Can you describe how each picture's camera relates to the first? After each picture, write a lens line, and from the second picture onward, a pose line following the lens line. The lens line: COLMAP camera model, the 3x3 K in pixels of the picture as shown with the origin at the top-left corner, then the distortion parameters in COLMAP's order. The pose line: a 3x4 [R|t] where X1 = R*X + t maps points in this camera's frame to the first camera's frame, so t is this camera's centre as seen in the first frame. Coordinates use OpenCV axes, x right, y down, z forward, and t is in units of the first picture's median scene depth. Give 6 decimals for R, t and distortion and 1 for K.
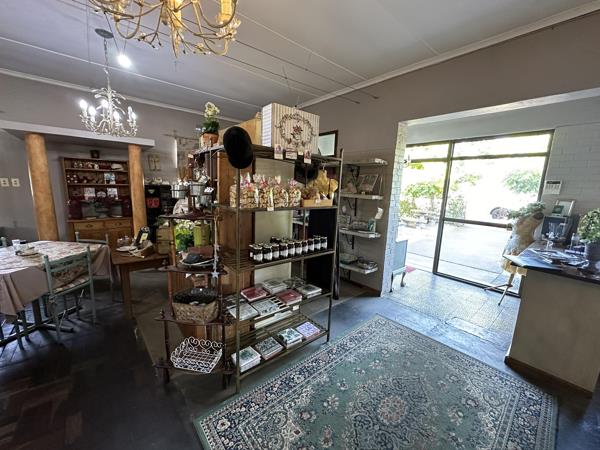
lens RADIAL K [[242.5, 0, 299.8], [0, 242.5, 225.9], [0, 0, 1]] dist [0.000007, -0.000147]
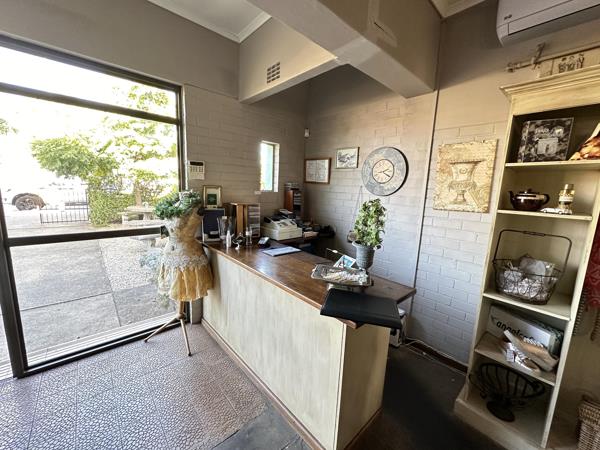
lens RADIAL K [[242.5, 0, 299.8], [0, 242.5, 223.4], [0, 0, 1]] dist [0.000007, -0.000147]
pose [[-0.014240, -0.193005, 0.981094, 0.266123], [0.126581, 0.972952, 0.193240, -0.099618], [-0.991854, 0.126939, 0.010576, 0.671672]]
